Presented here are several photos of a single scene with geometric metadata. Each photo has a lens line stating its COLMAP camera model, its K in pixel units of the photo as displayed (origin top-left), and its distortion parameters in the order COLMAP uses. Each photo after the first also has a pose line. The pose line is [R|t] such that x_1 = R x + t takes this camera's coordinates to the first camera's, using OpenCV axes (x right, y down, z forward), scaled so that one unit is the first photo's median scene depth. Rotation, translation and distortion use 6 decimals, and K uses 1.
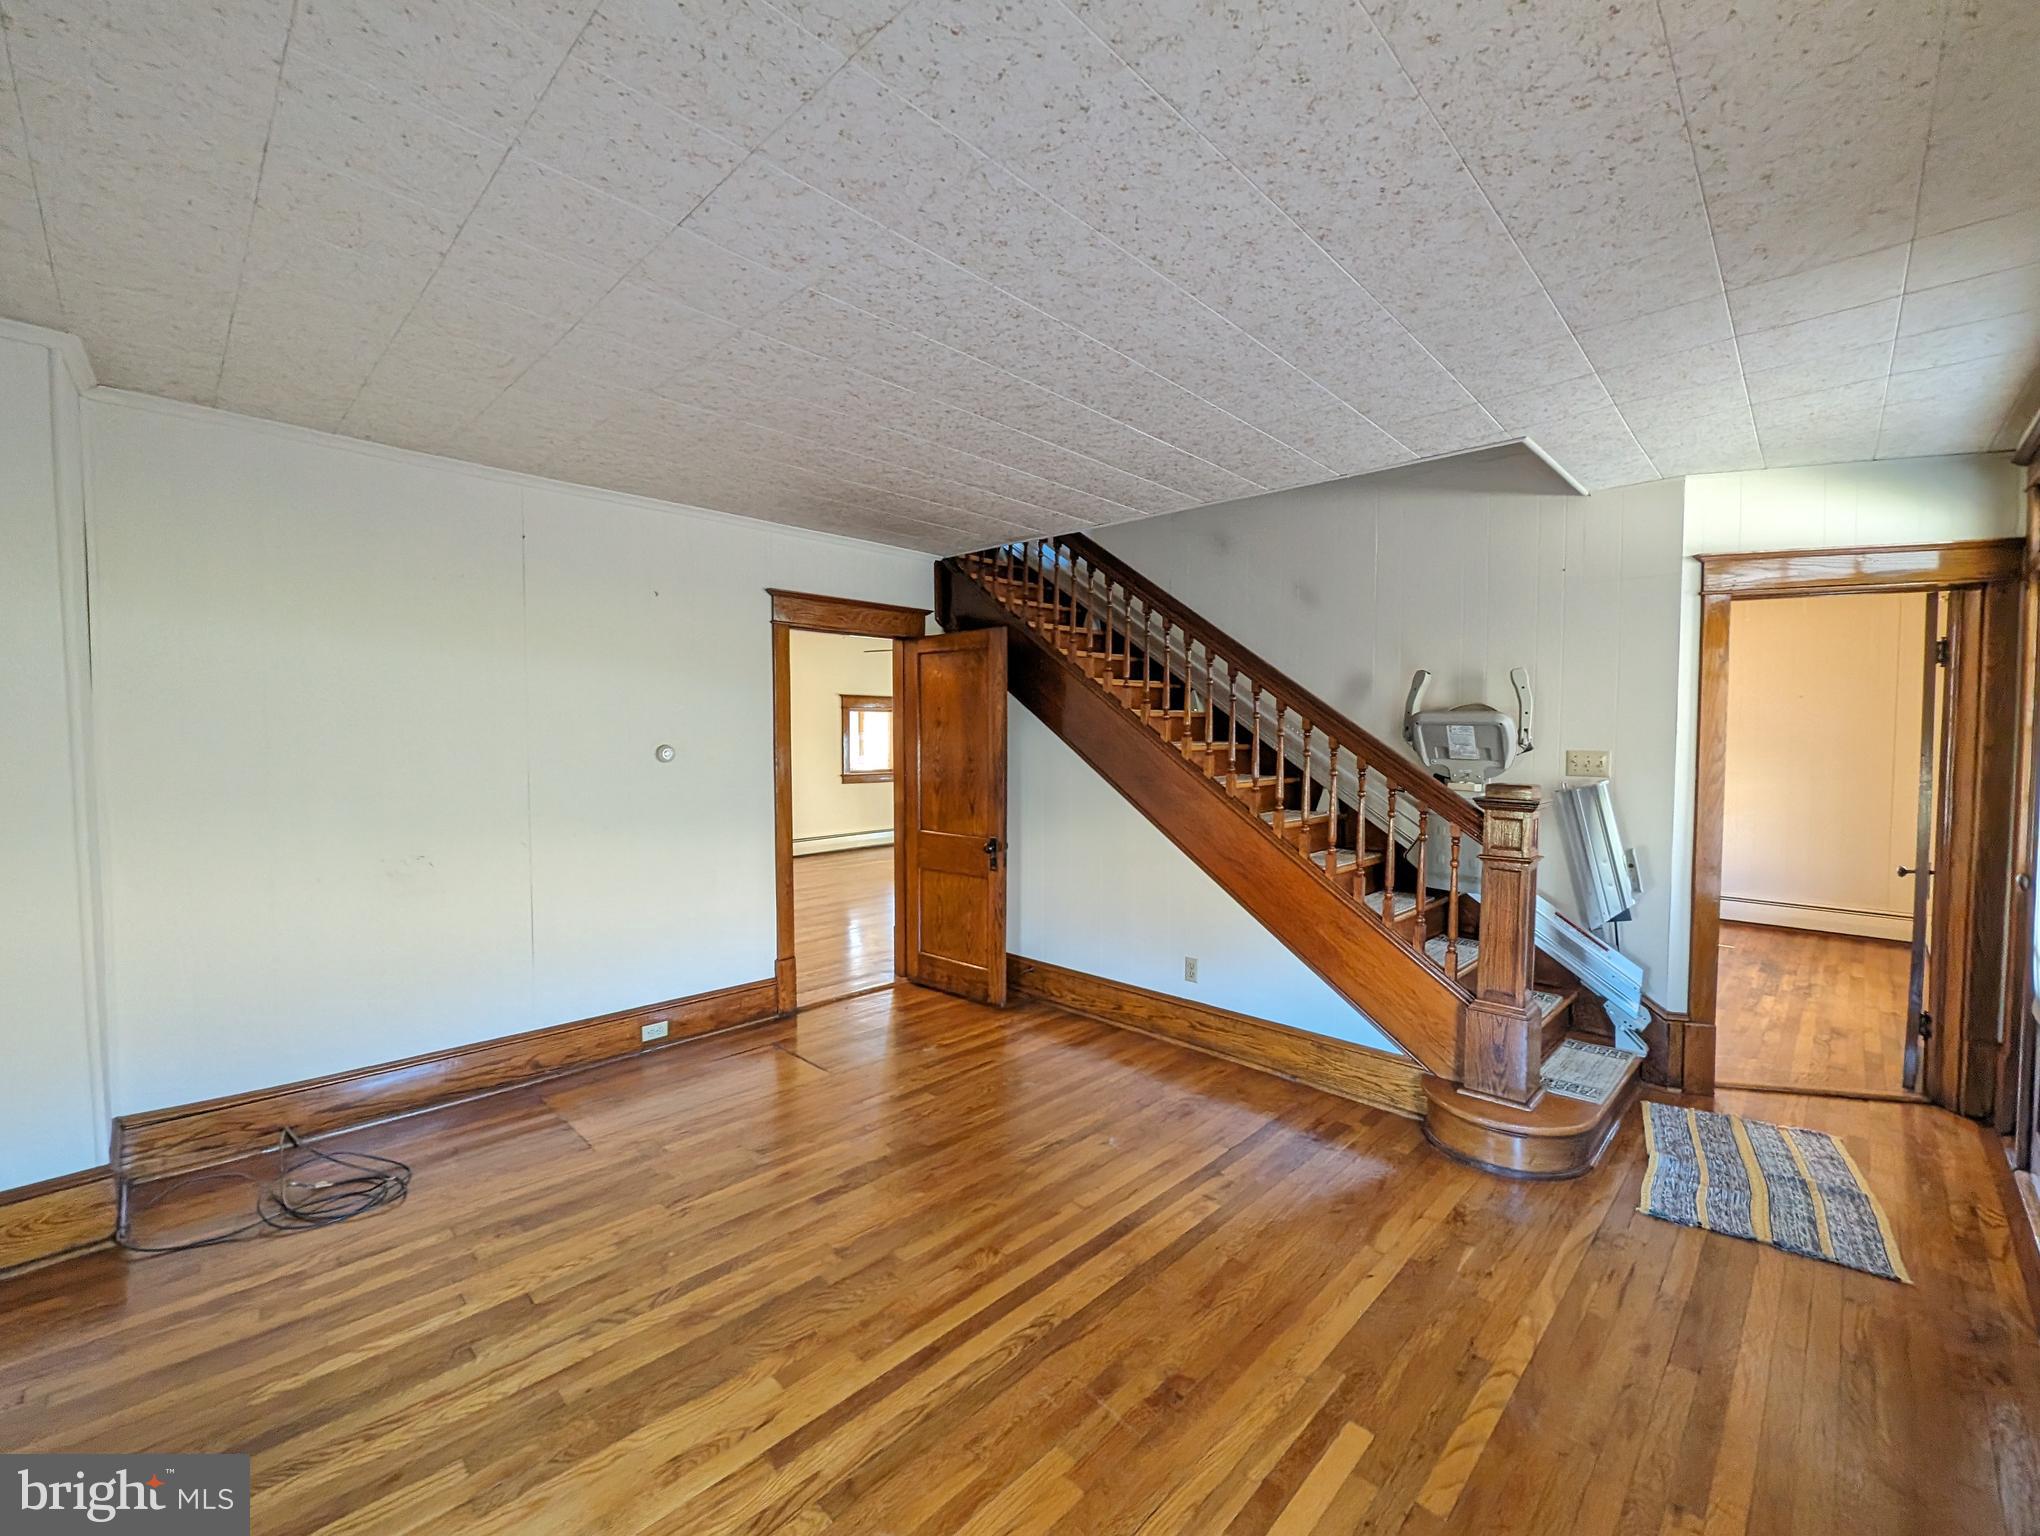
lens RADIAL K [[841.2, 0, 1017.1], [0, 841.2, 767.1], [0, 0, 1]] dist [0.000497, -0.000683]
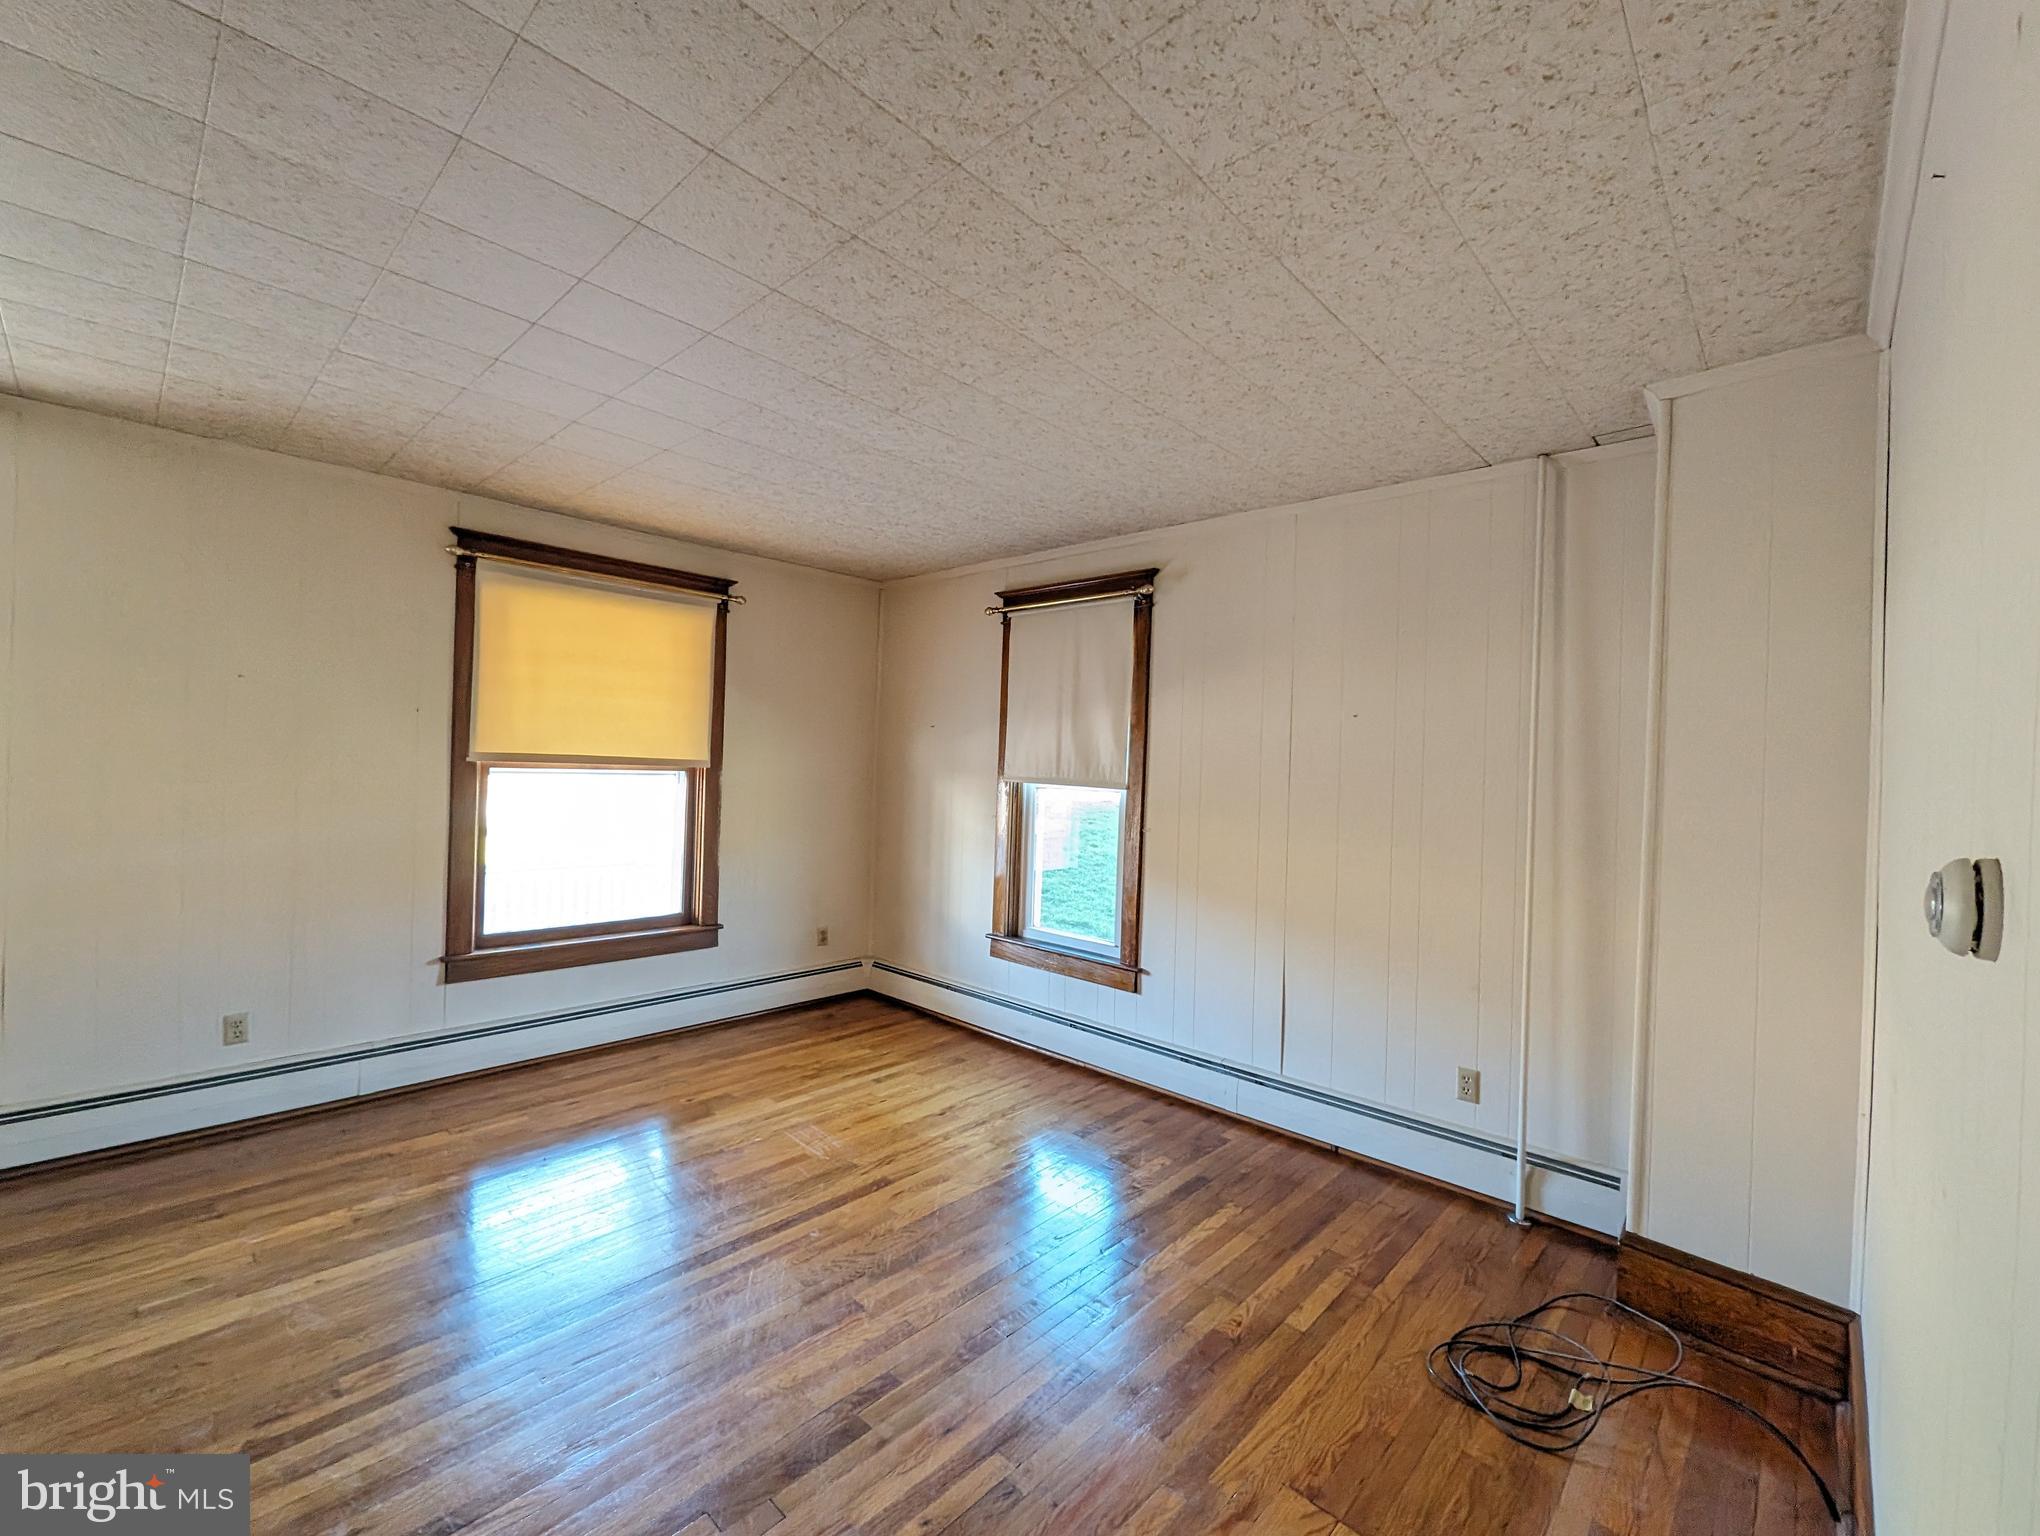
lens RADIAL K [[841.2, 0, 1017.1], [0, 841.2, 767.1], [0, 0, 1]] dist [0.000497, -0.000683]
pose [[-0.998985, -0.038018, -0.024148, -0.241242], [-0.039131, 0.998109, 0.047408, -0.052815], [0.022300, 0.048305, -0.998584, 1.346551]]
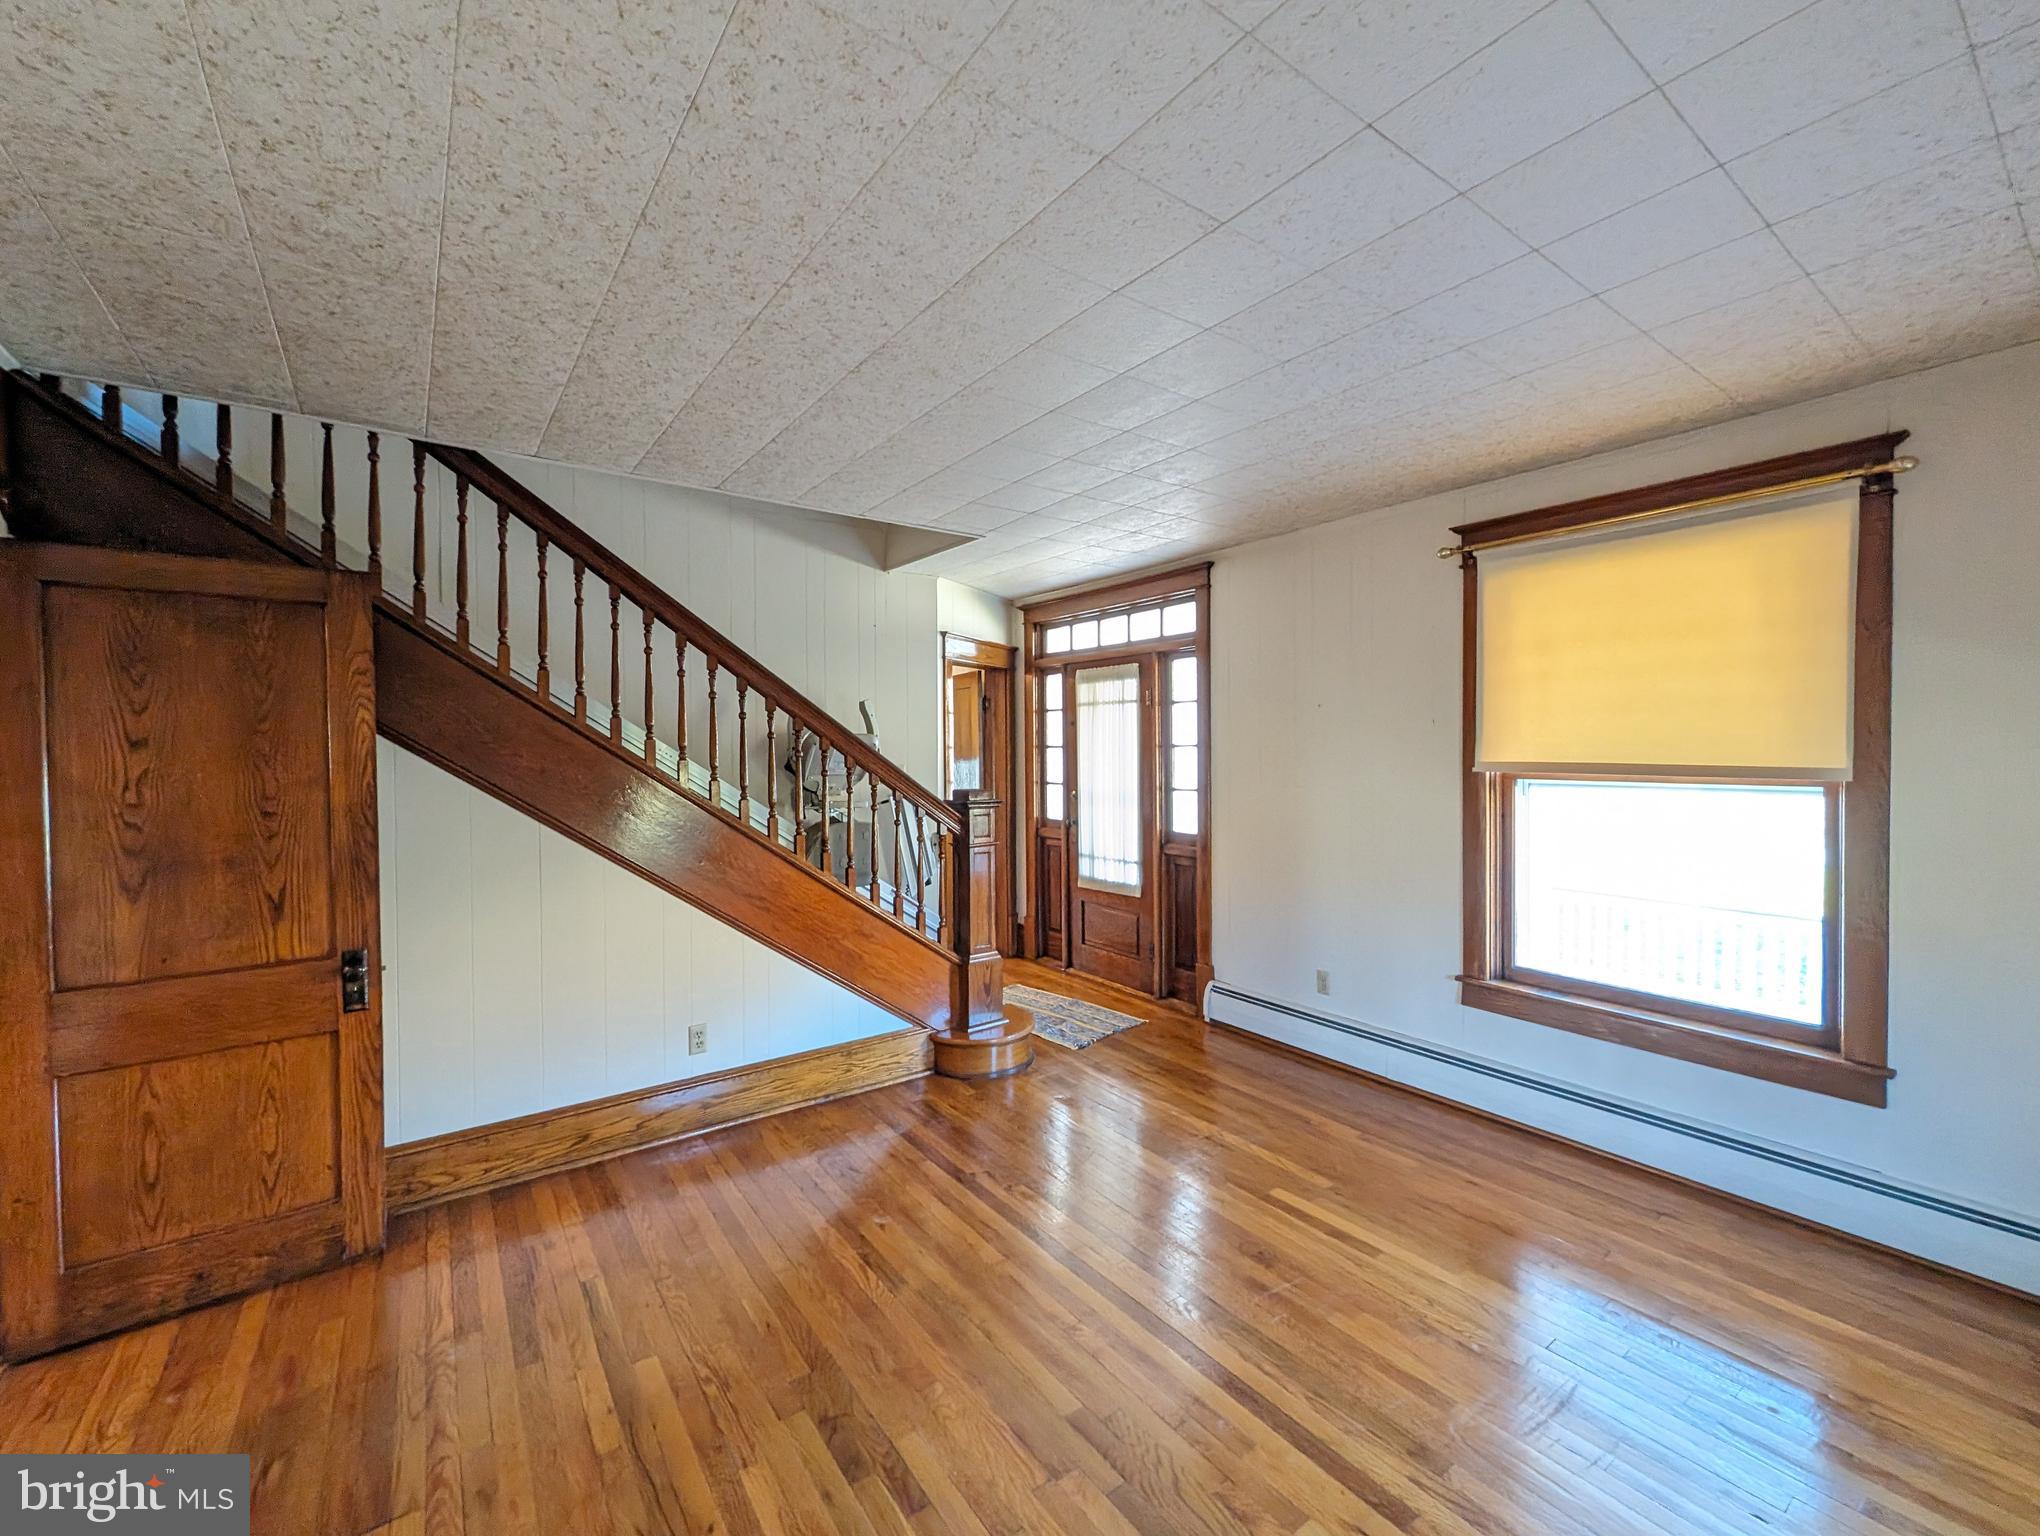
lens RADIAL K [[841.2, 0, 1017.1], [0, 841.2, 767.1], [0, 0, 1]] dist [0.000497, -0.000683]
pose [[0.170620, -0.027753, 0.984946, -0.644277], [0.049973, 0.998561, 0.019480, -0.033643], [-0.984069, 0.045897, 0.171761, 0.620796]]
